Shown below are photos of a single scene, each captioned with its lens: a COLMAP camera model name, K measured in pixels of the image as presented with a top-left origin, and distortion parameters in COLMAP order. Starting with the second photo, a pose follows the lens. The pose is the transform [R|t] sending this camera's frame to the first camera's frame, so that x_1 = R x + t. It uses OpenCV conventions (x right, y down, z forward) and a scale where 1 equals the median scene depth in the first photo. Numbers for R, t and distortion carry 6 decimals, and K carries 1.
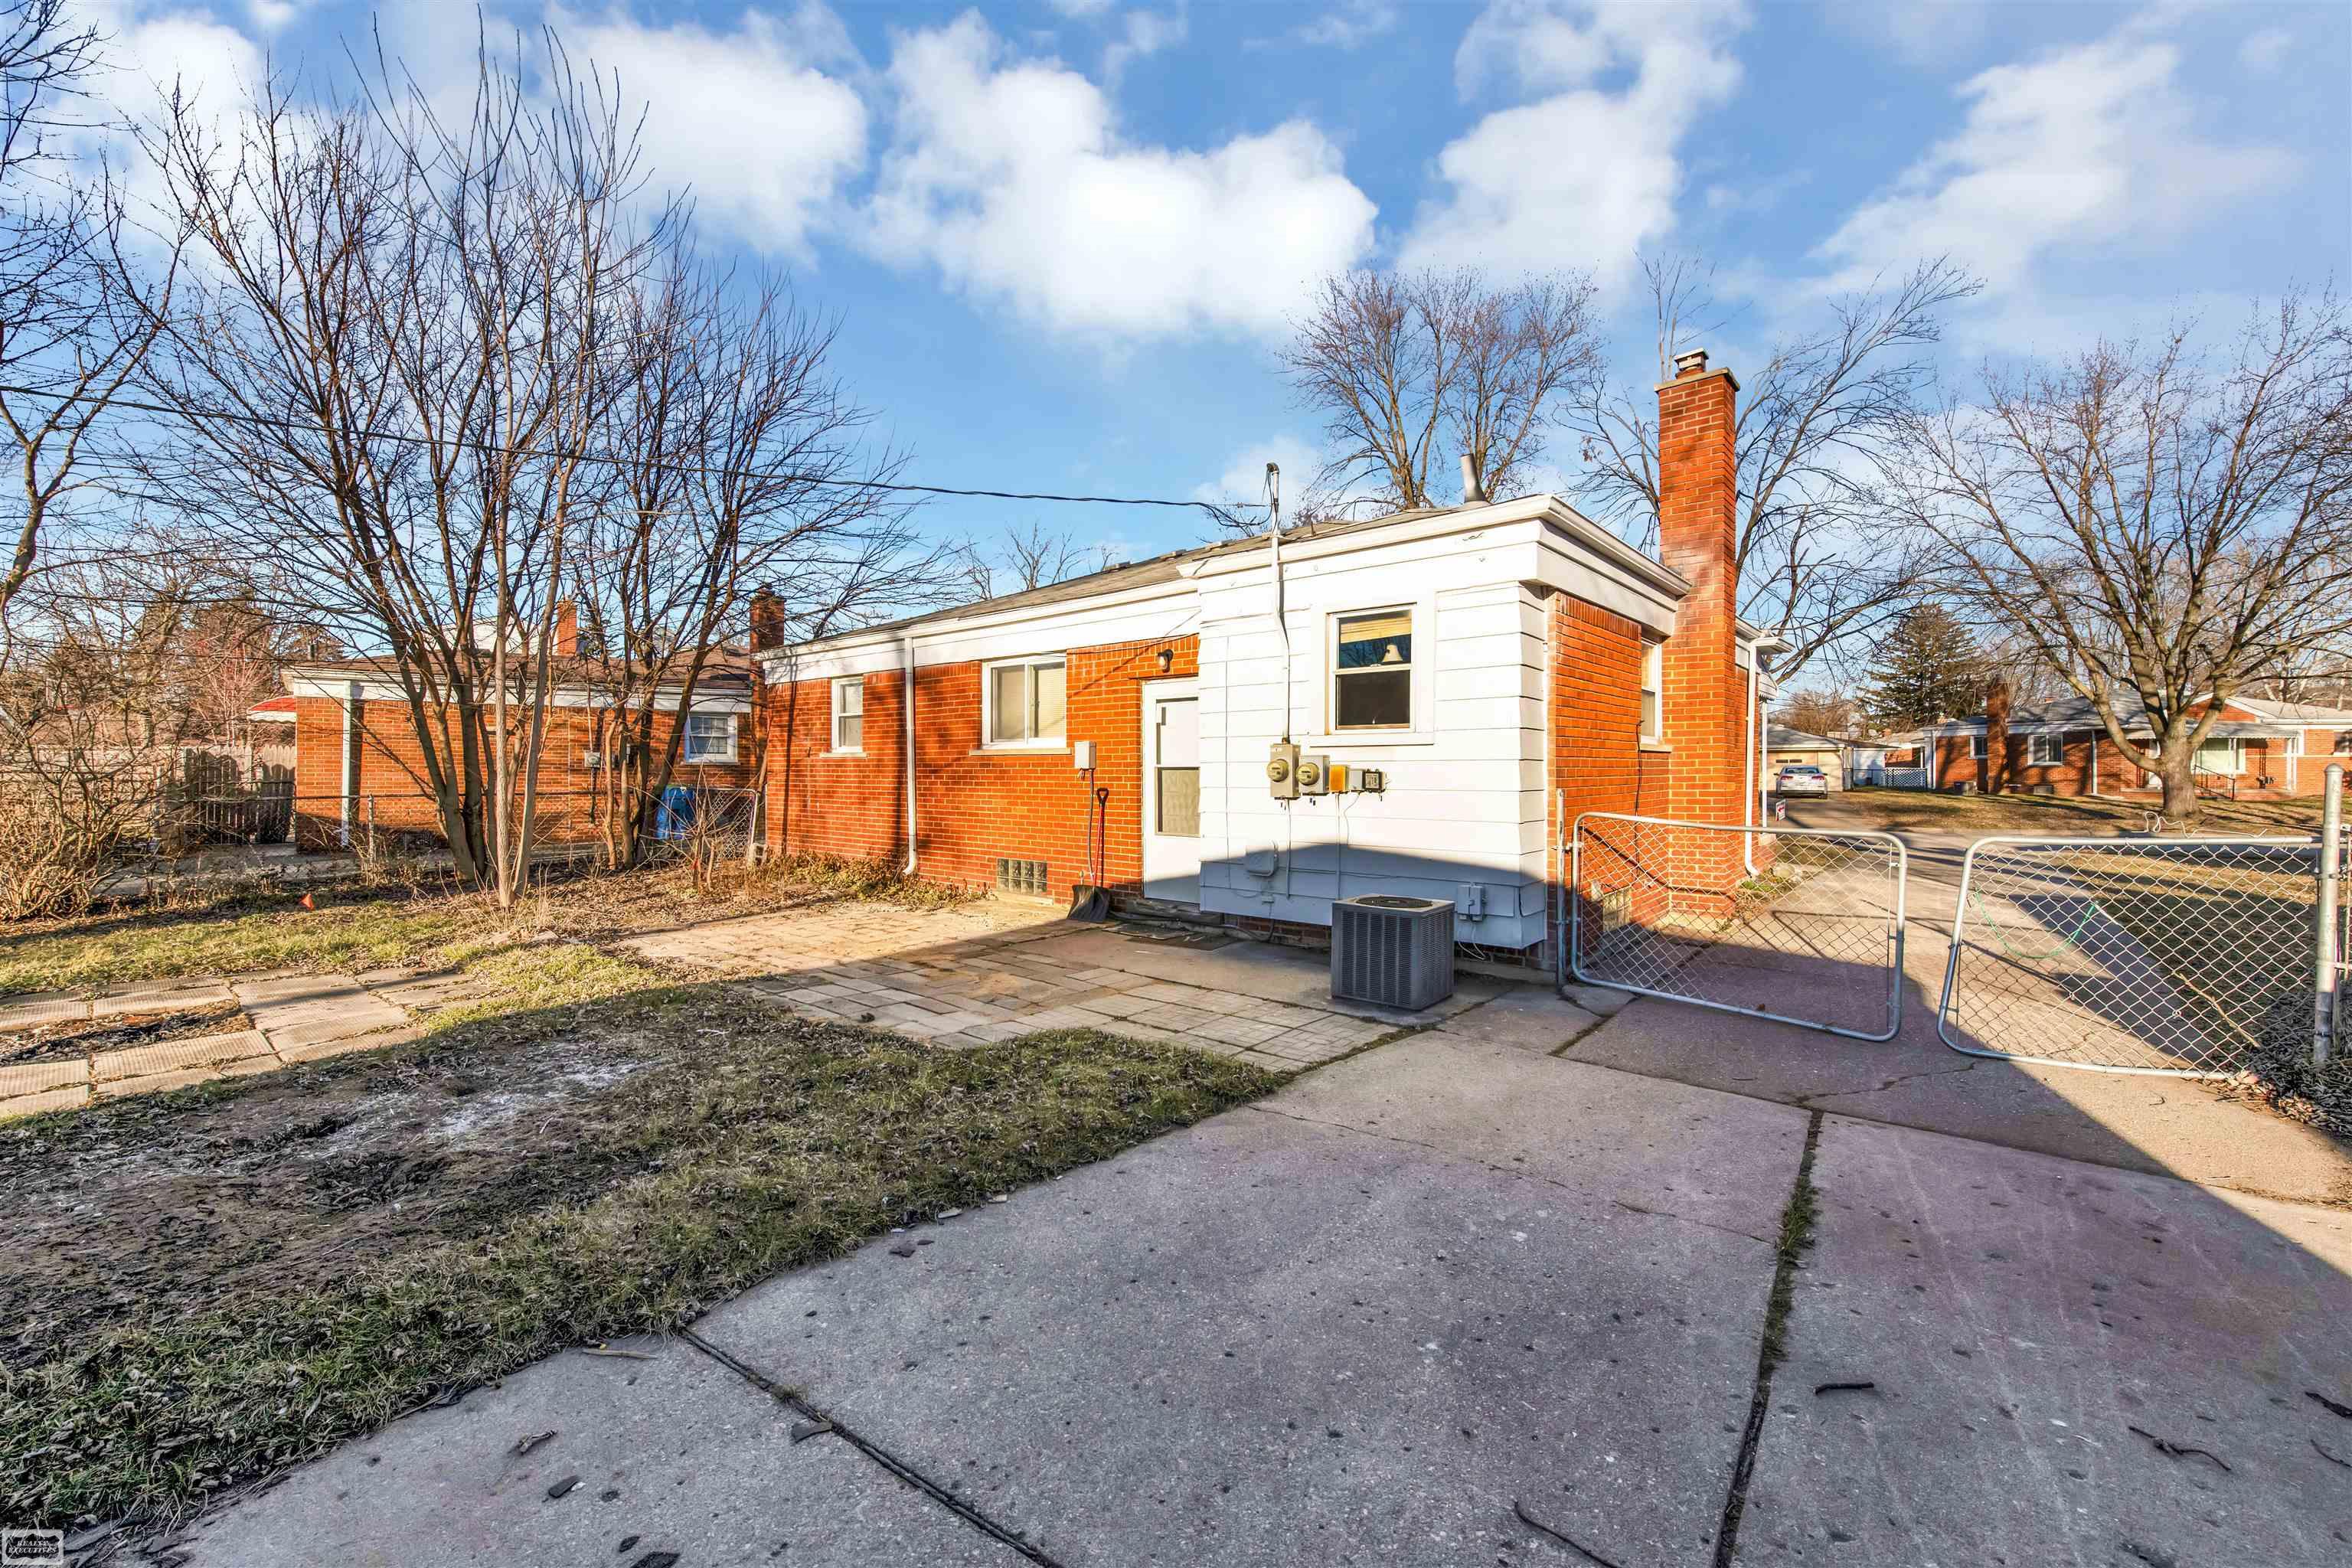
lens RADIAL K [[932.3, 0, 1176.0], [0, 932.3, 784.0], [0, 0, 1]] dist [0.012144, -0.000149]
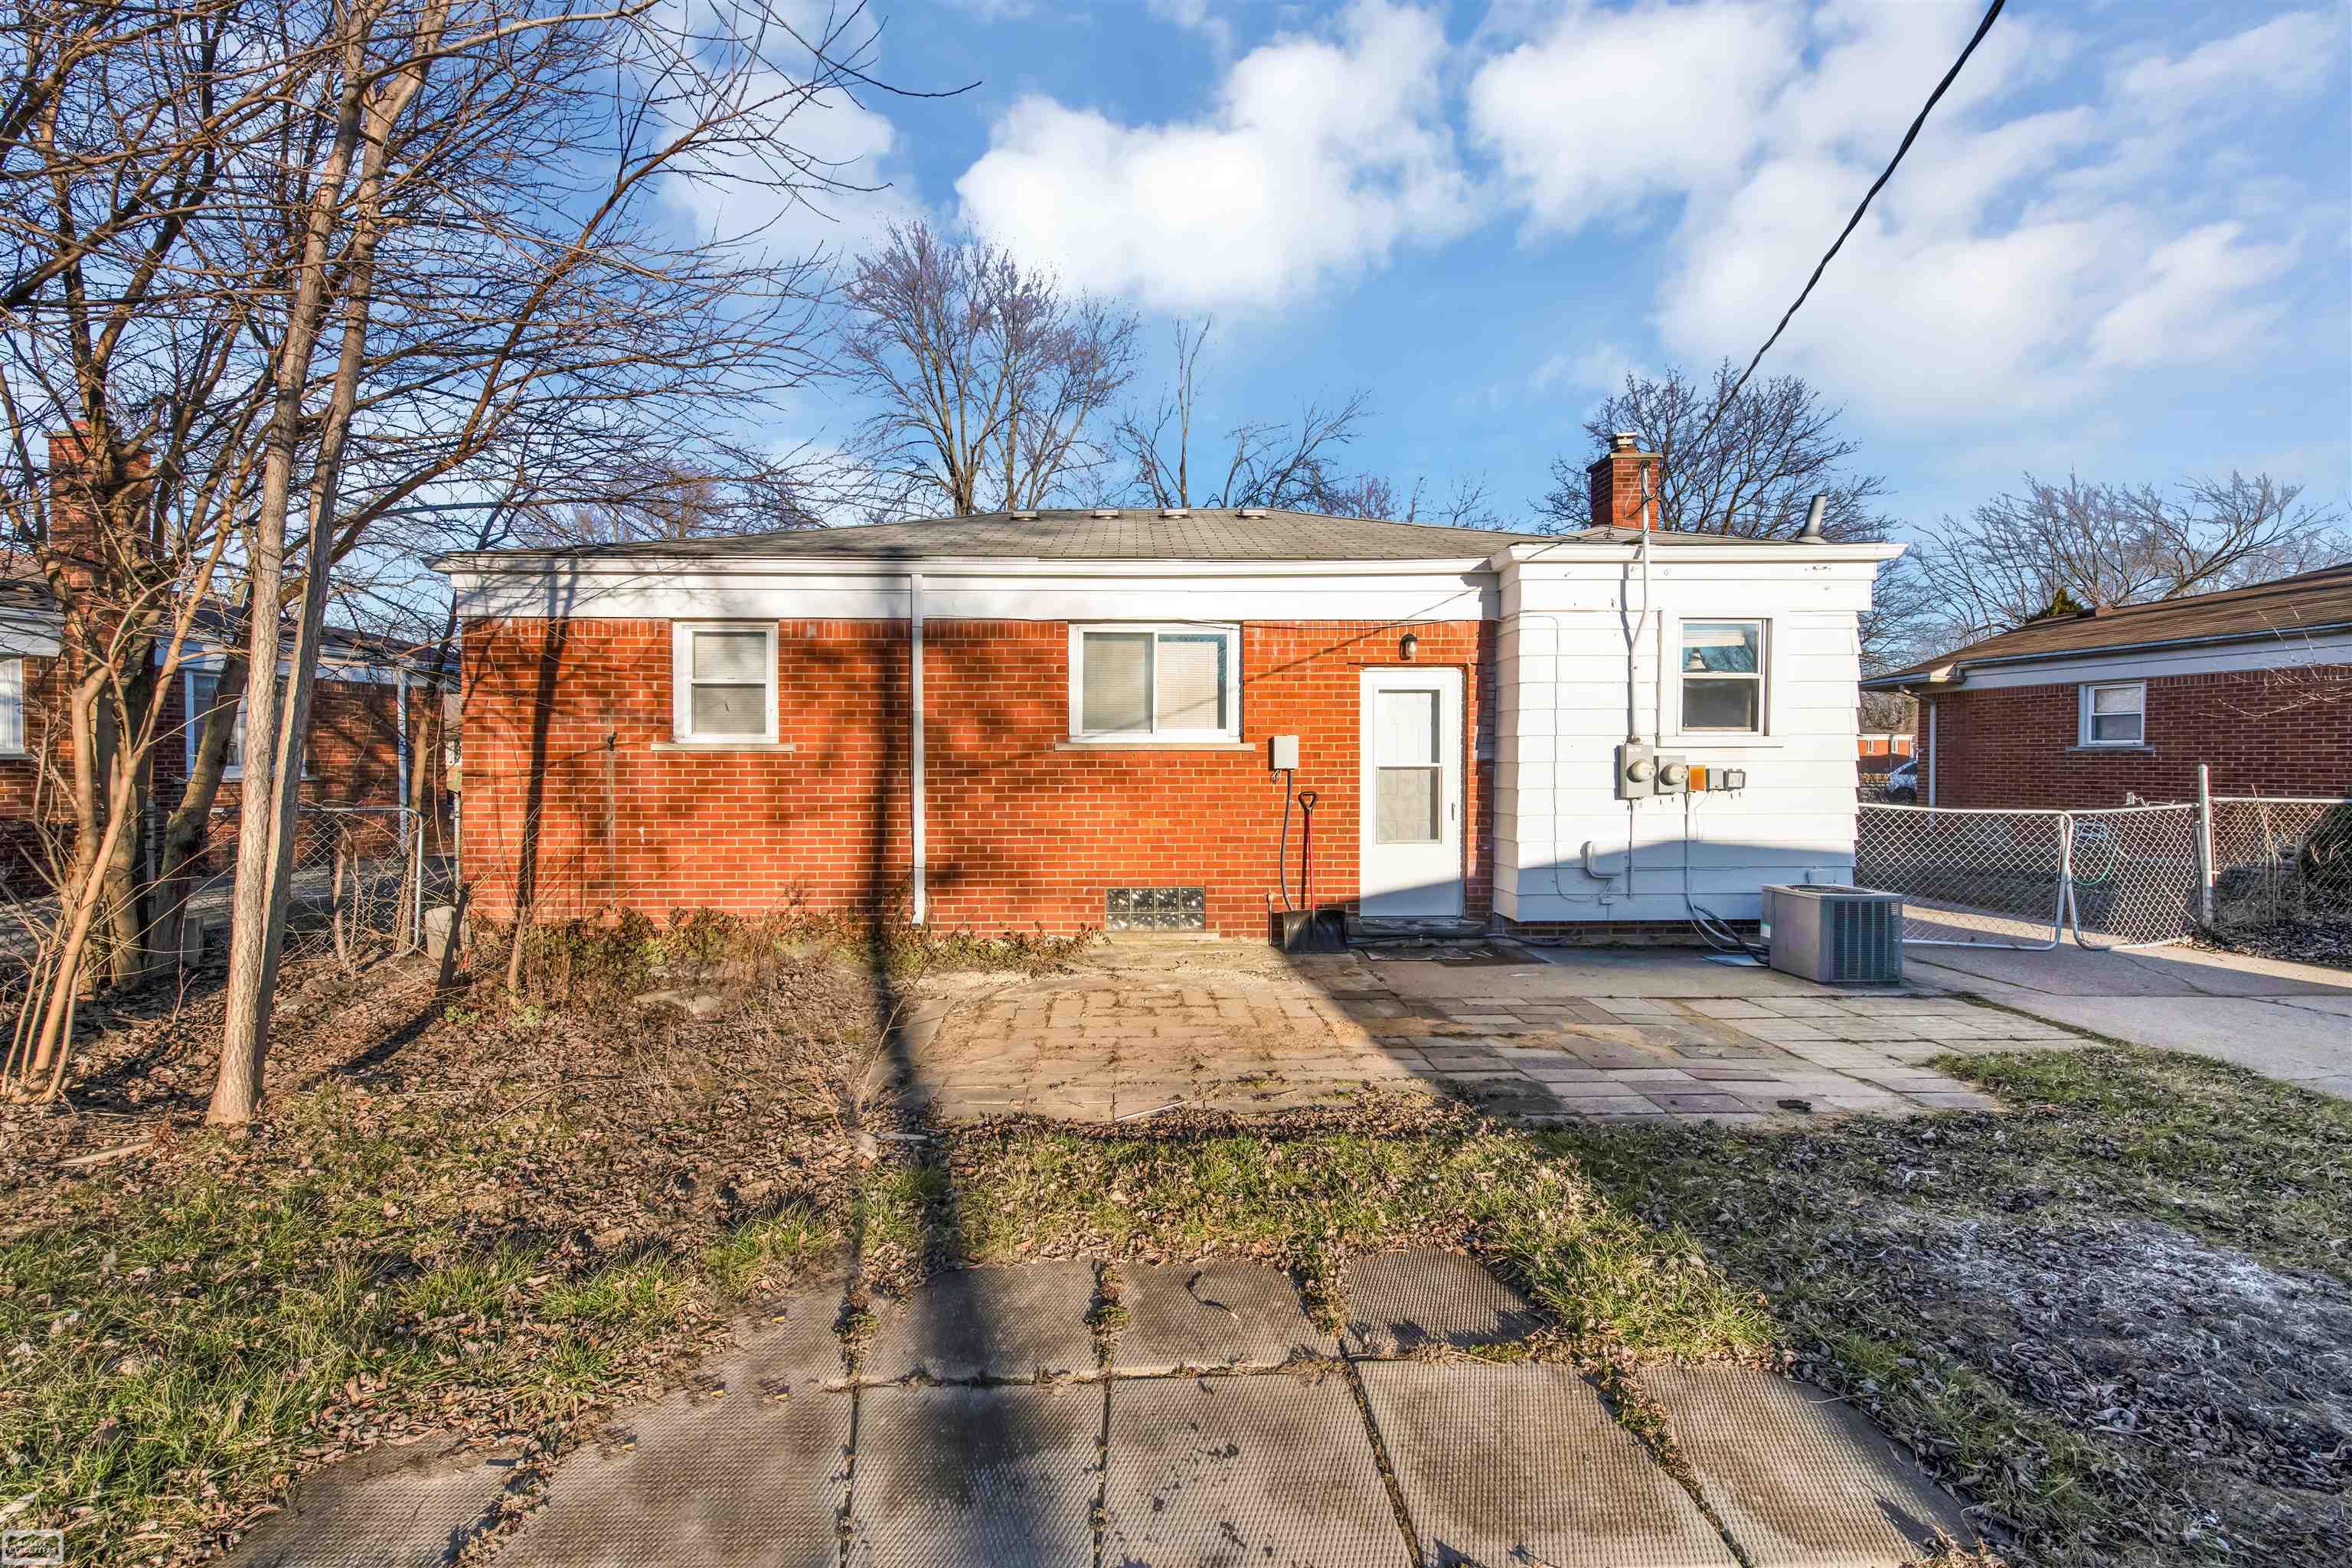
lens RADIAL K [[923.3, 0, 1176.0], [0, 923.3, 764.0], [0, 0, 1]] dist [0.010561, 0.000119]
pose [[0.751106, 0.001314, 0.660180, -0.646300], [0.010488, 0.999848, -0.013922, -0.008936], [-0.660098, 0.017381, 0.750979, 0.415530]]
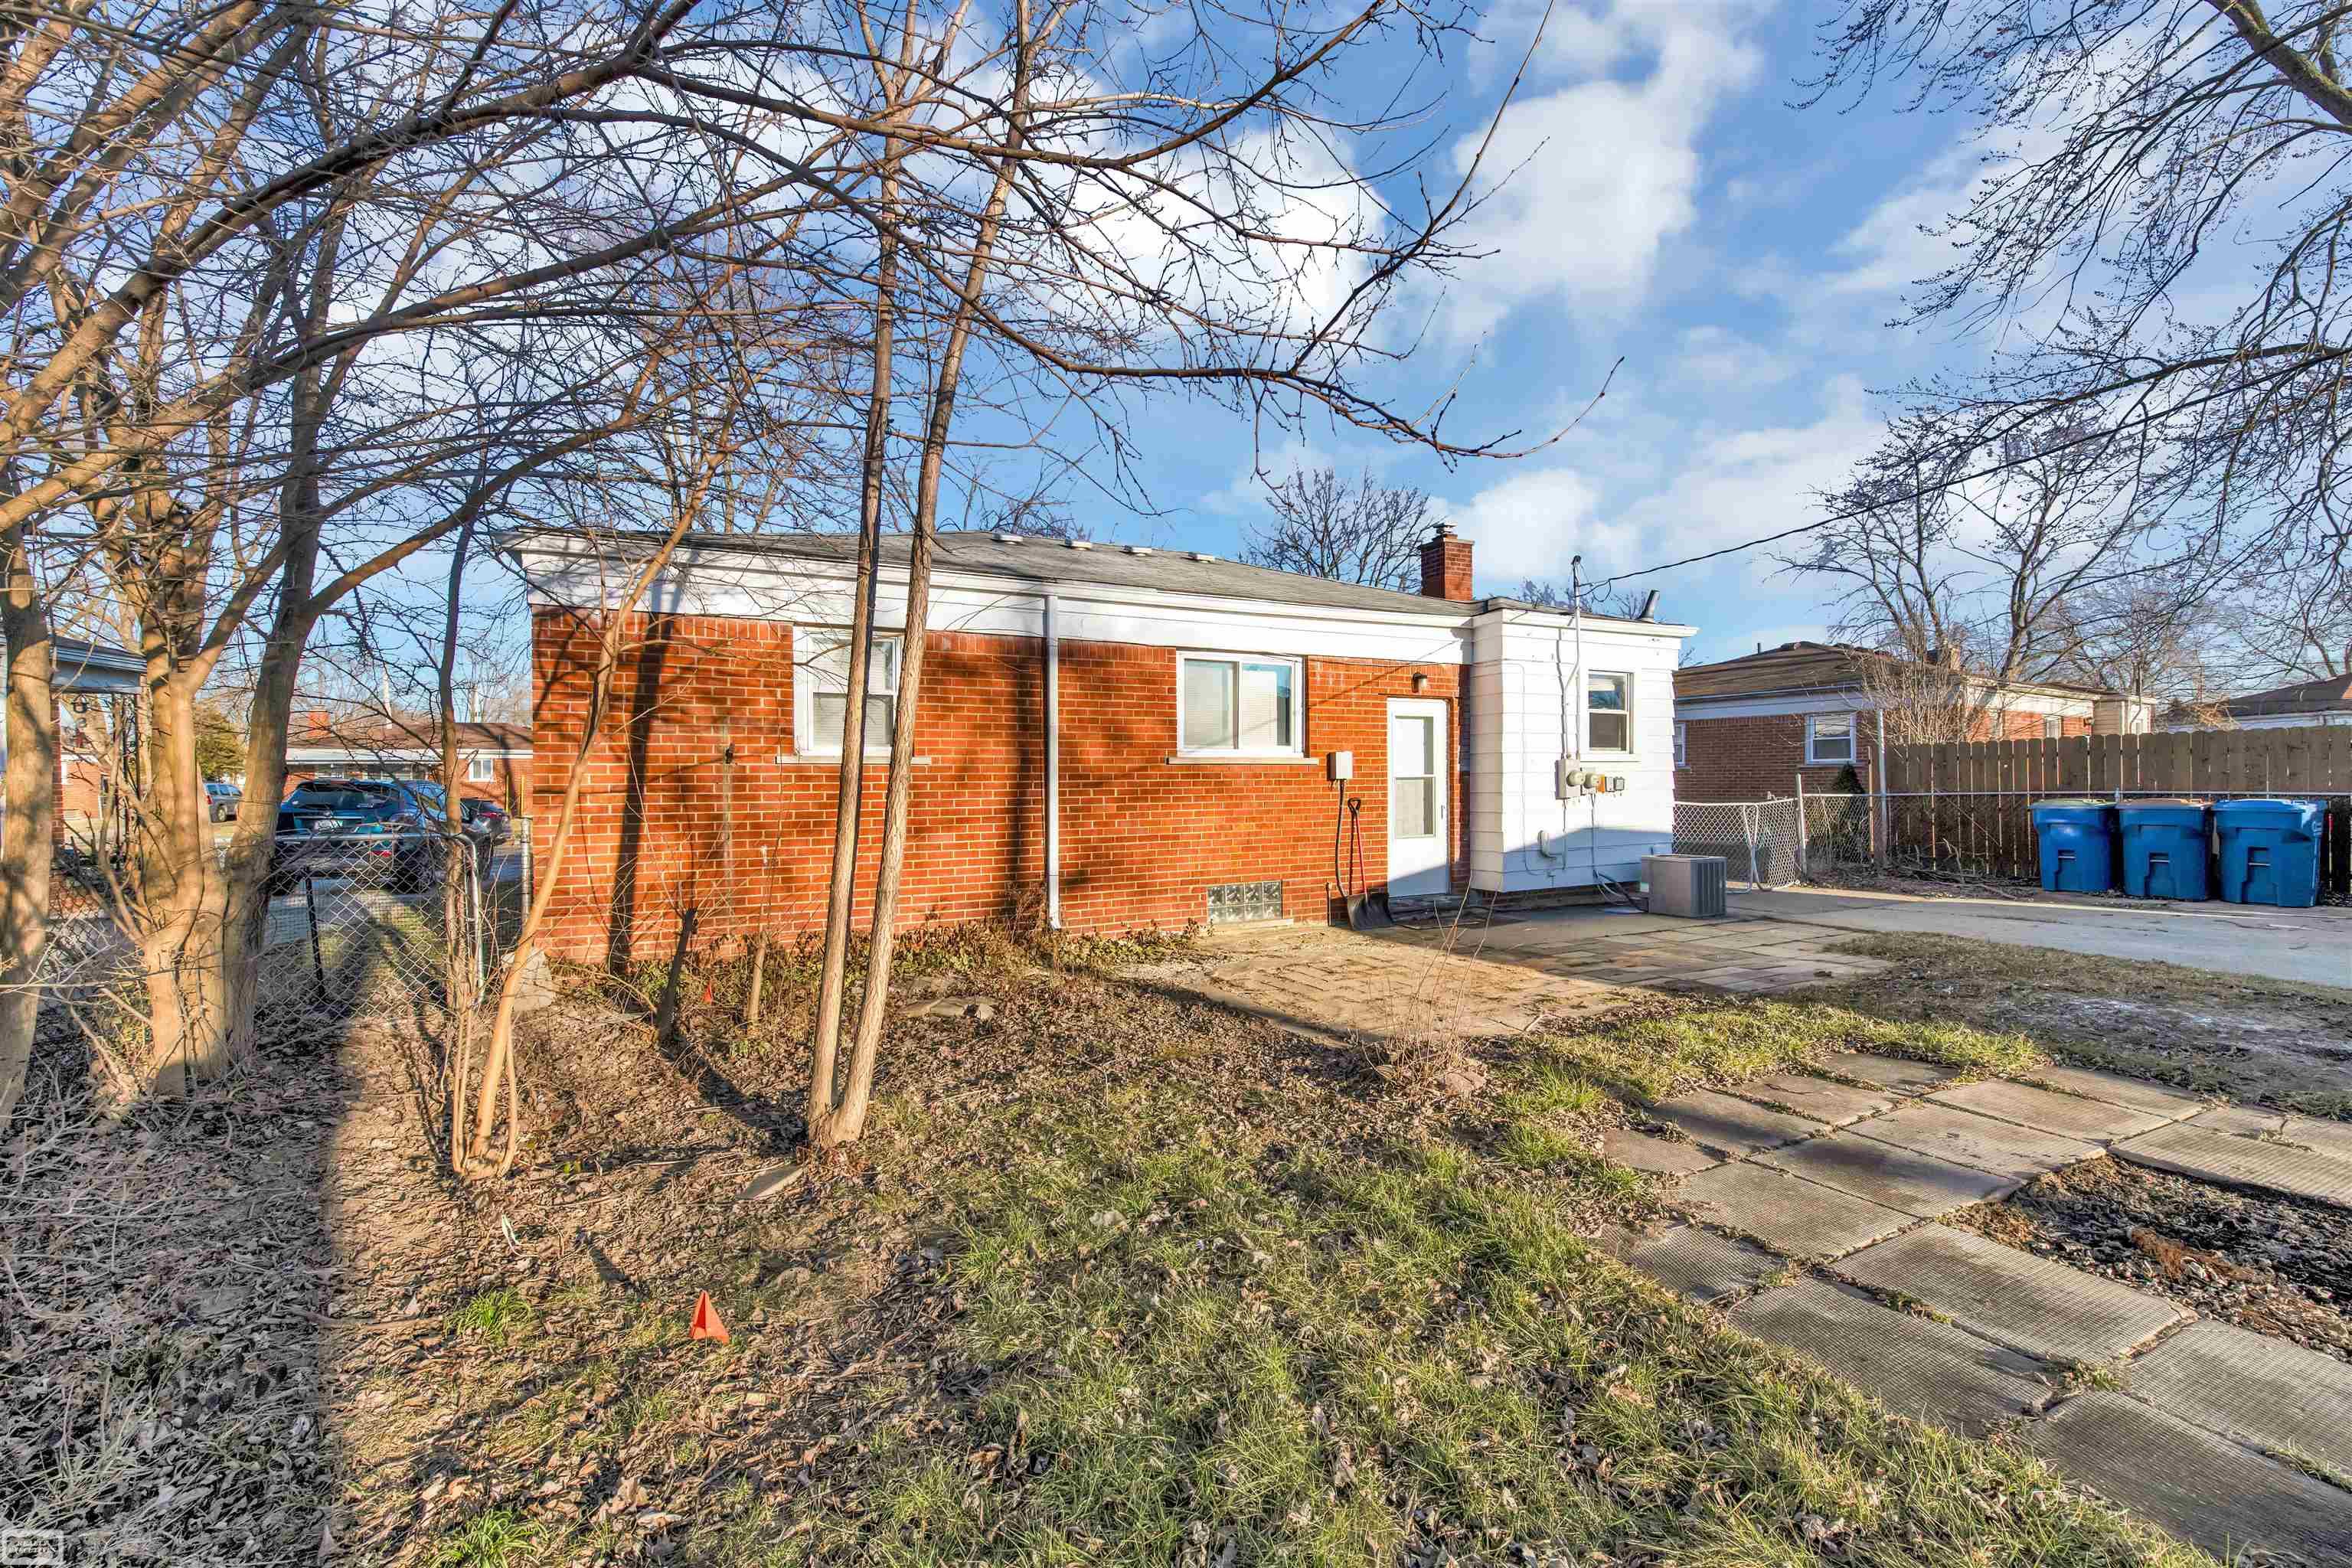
lens RADIAL K [[915.1, 0, 1176.0], [0, 915.1, 784.0], [0, 0, 1]] dist [0.009385, -0.000033]
pose [[0.405855, -0.000746, 0.913937, -0.972579], [0.024997, 0.999635, -0.010285, -0.004621], [-0.913596, 0.027019, 0.405725, 0.700652]]
